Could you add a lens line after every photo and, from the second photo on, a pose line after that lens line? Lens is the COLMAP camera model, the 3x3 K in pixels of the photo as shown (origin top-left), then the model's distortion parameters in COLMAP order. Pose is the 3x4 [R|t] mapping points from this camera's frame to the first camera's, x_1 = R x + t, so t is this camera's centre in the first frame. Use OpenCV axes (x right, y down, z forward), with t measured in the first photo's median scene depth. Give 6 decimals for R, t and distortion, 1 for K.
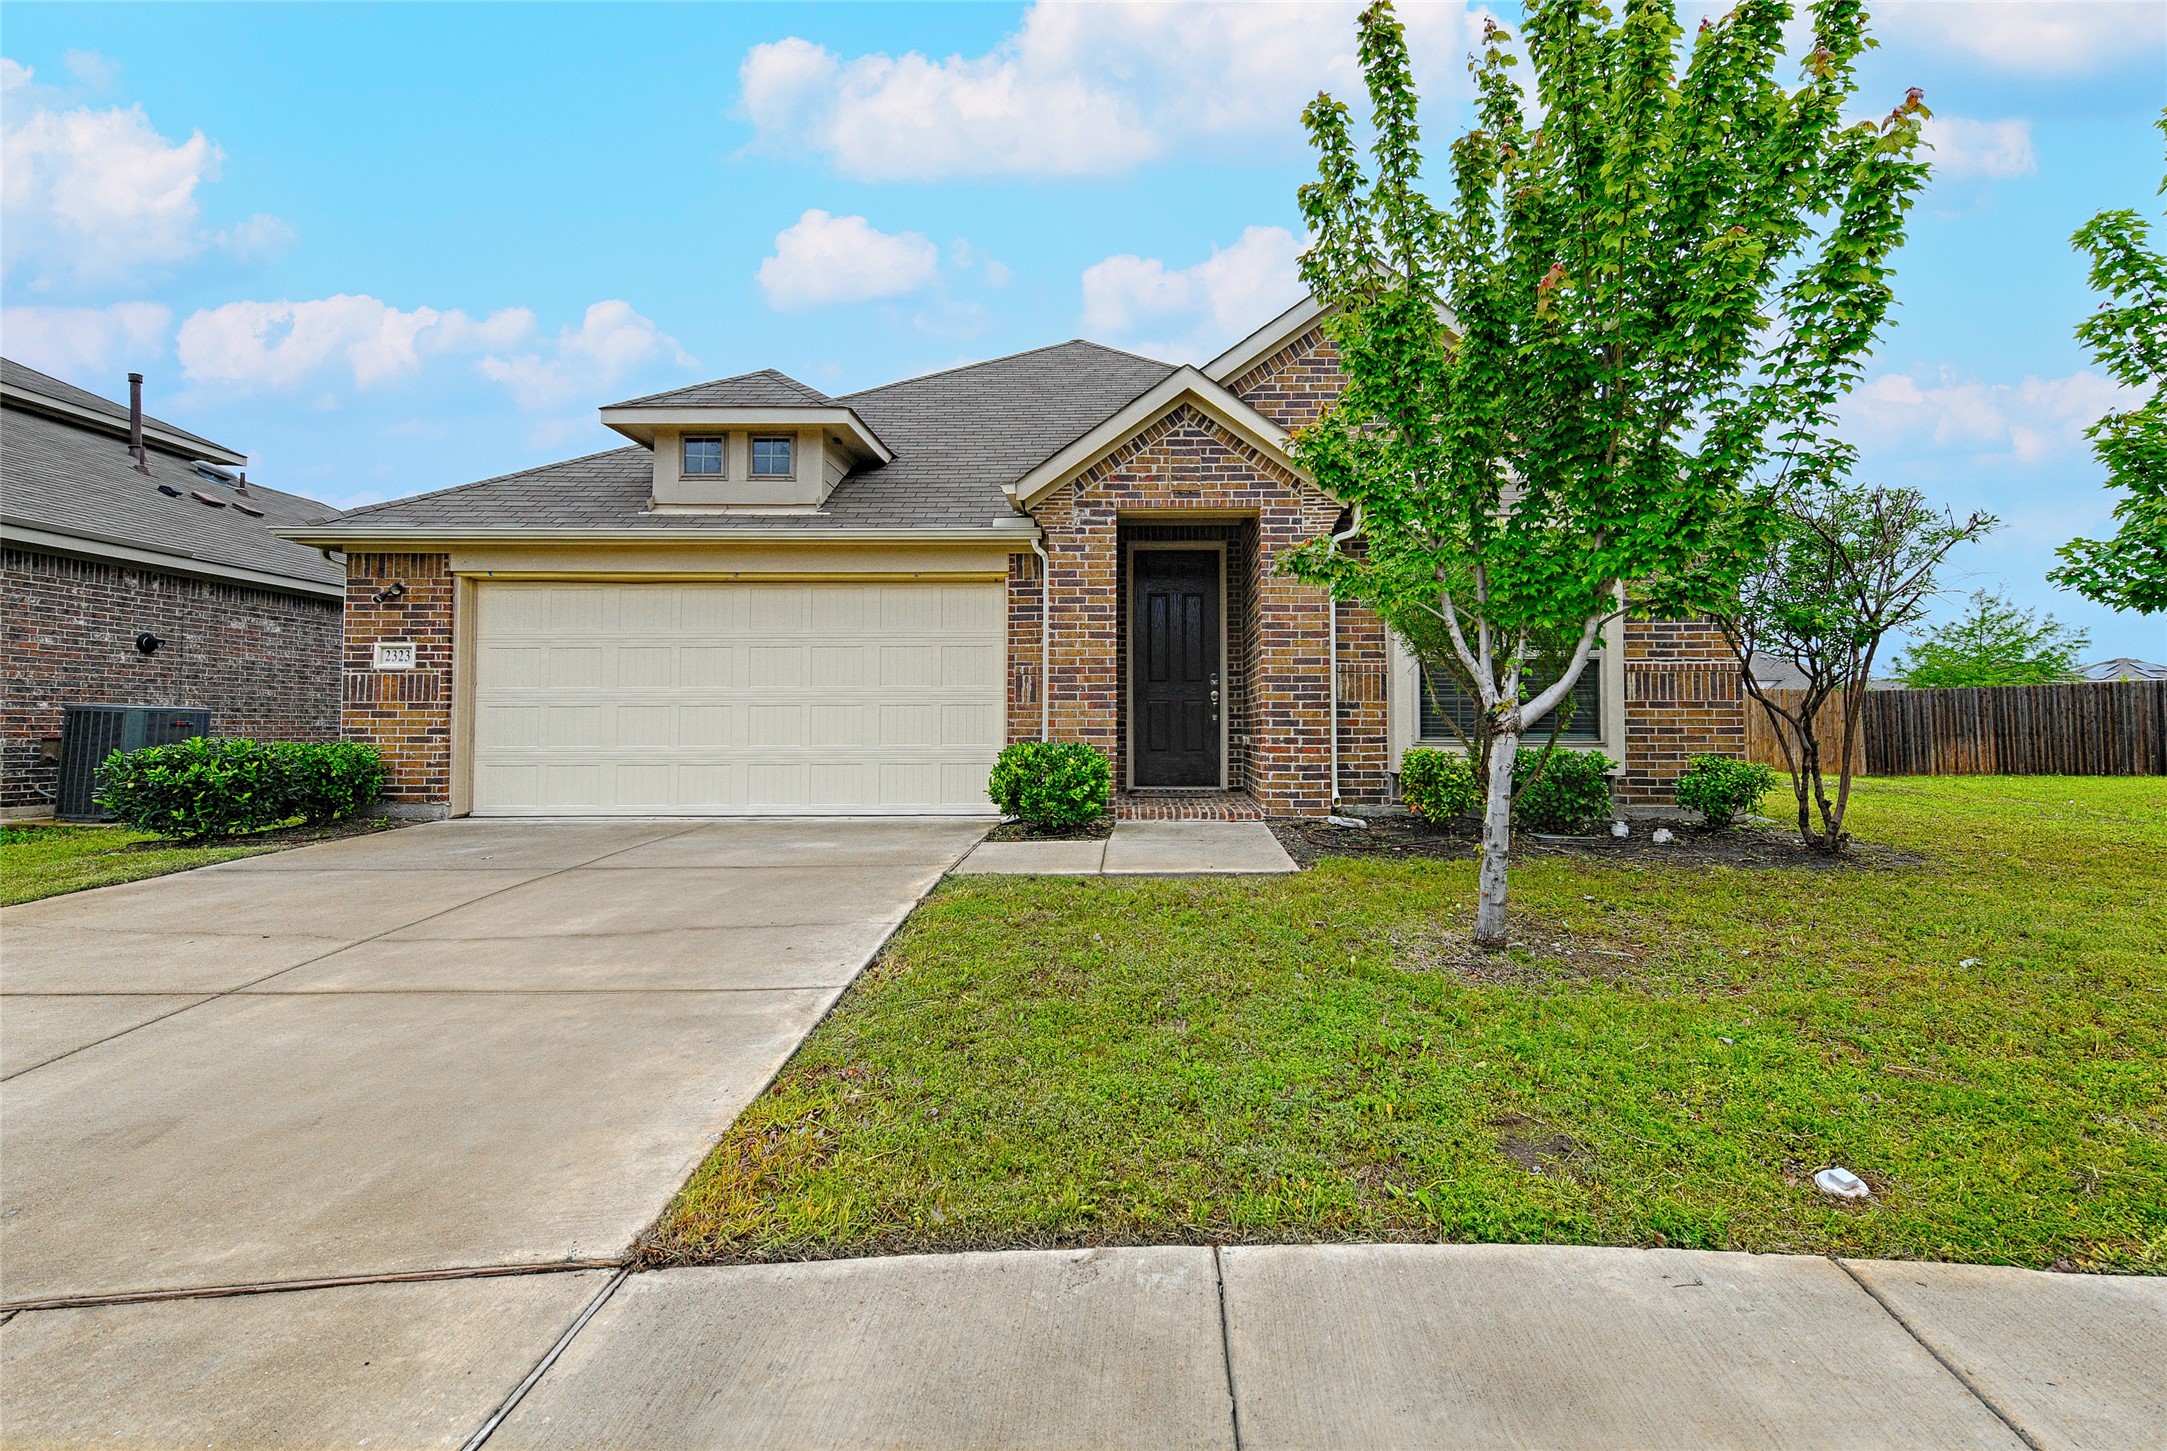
lens RADIAL K [[870.4, 0, 1138.6], [0, 870.4, 671.9], [0, 0, 1]] dist [0.002519, 0.000472]
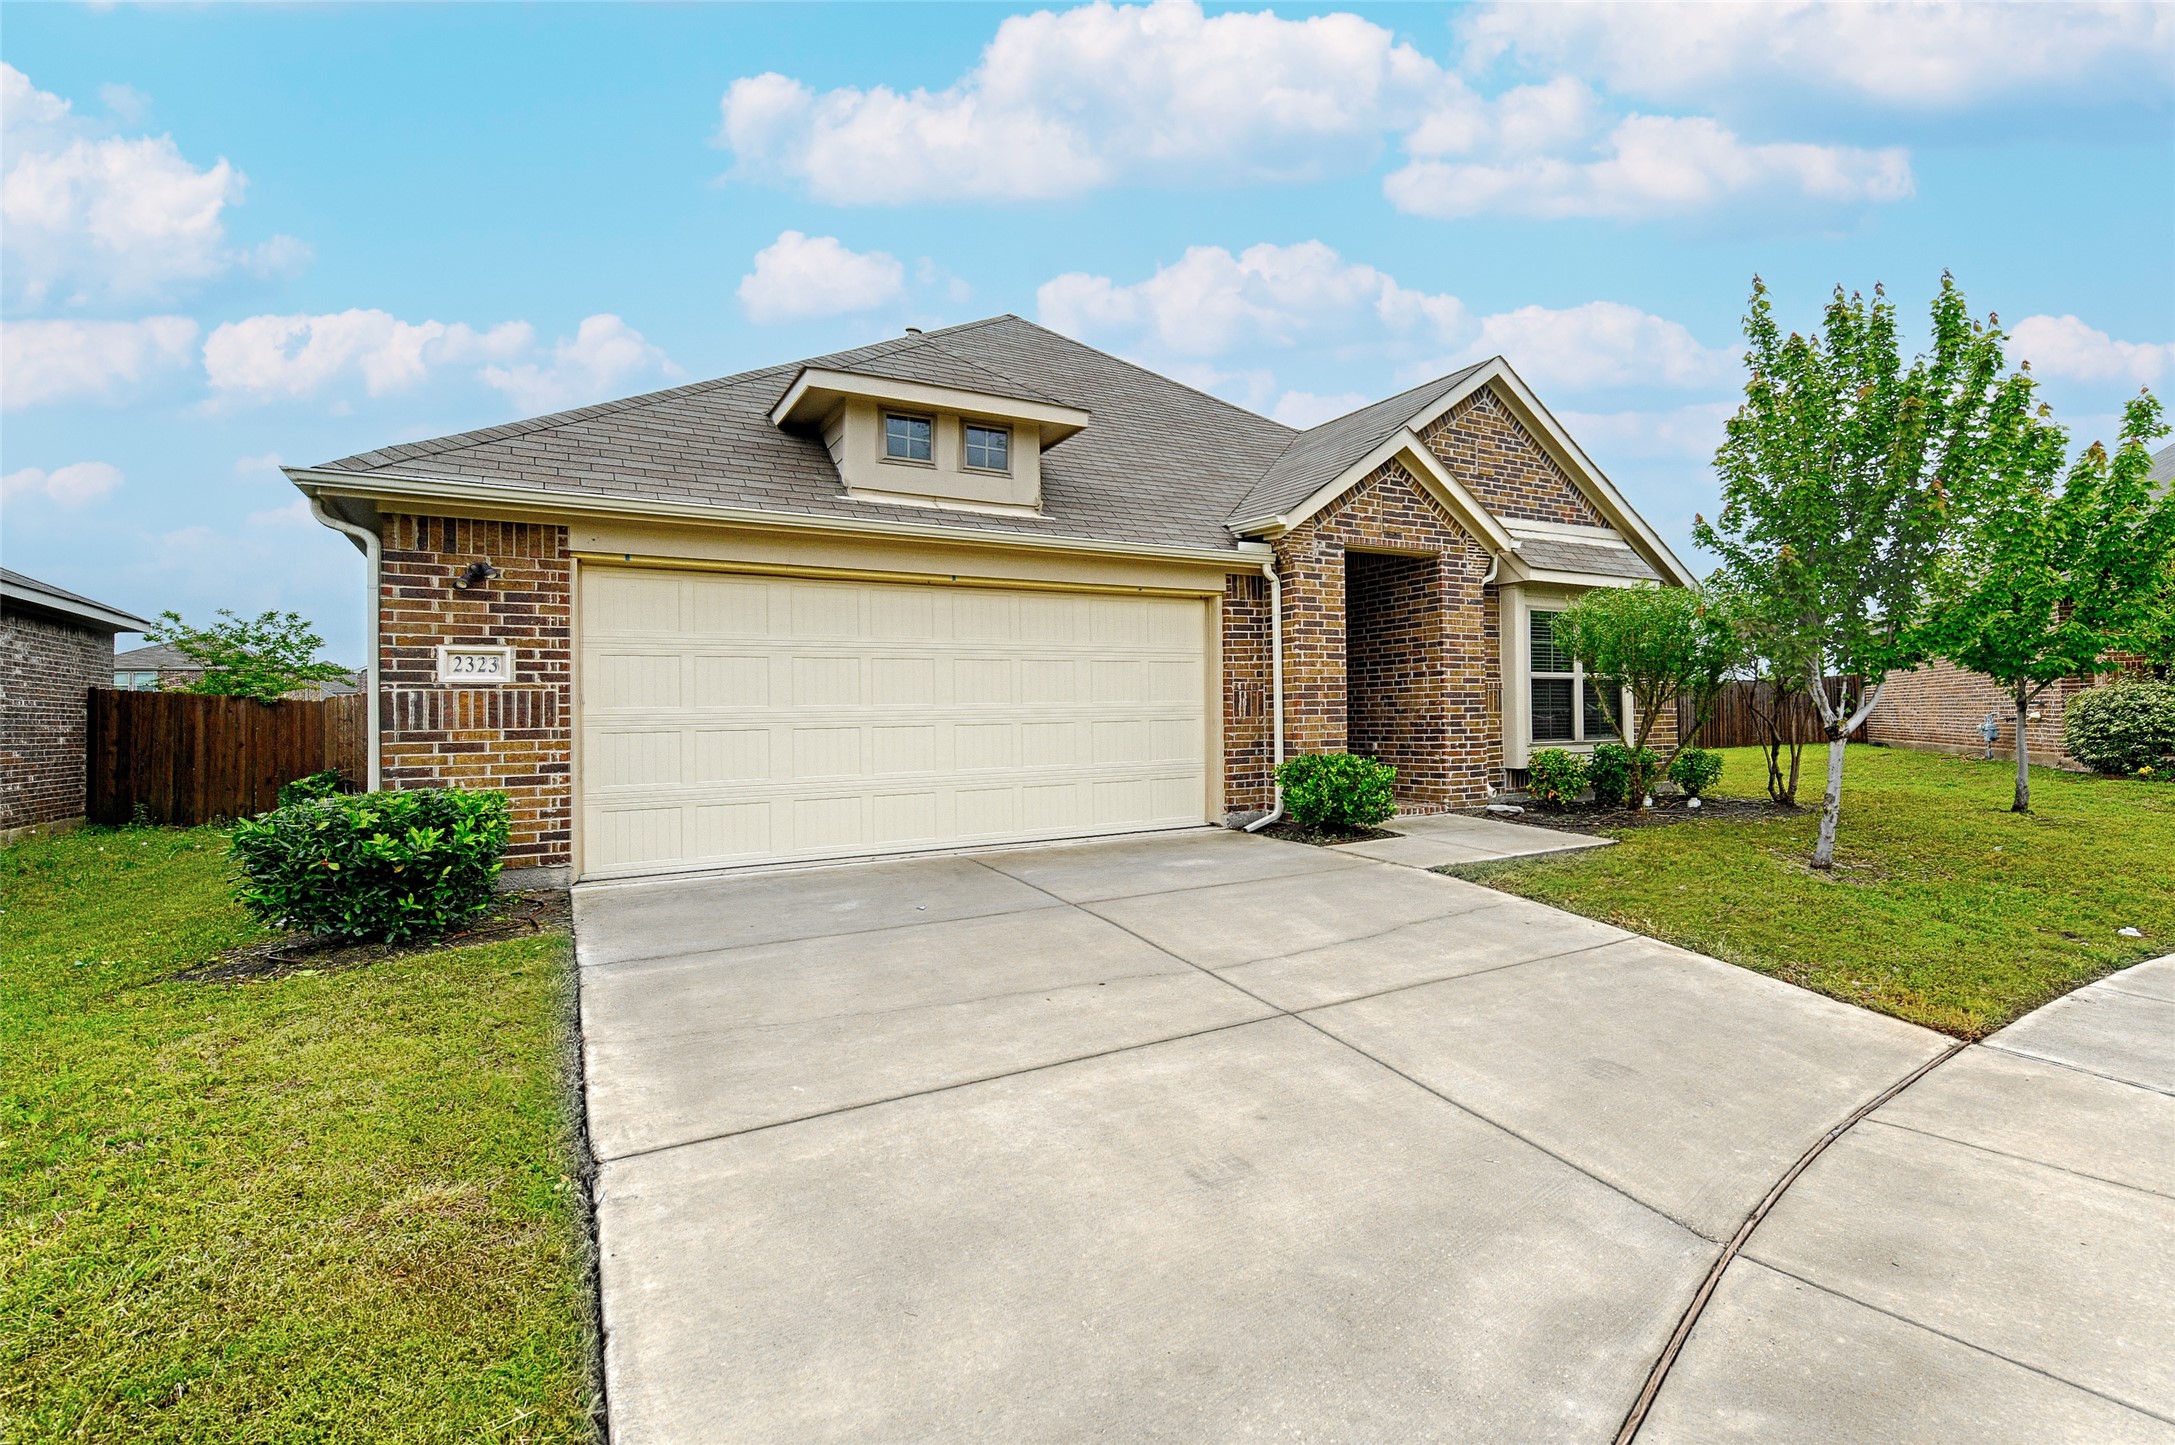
lens RADIAL K [[1028.9, 0, 1096.1], [0, 1028.9, 675.6], [0, 0, 1]] dist [0.000426, 0.000055]
pose [[0.857127, 0.003637, 0.515093, -0.946597], [-0.012501, 0.999827, 0.013741, -0.030322], [-0.514954, -0.018217, 0.857024, 0.026276]]
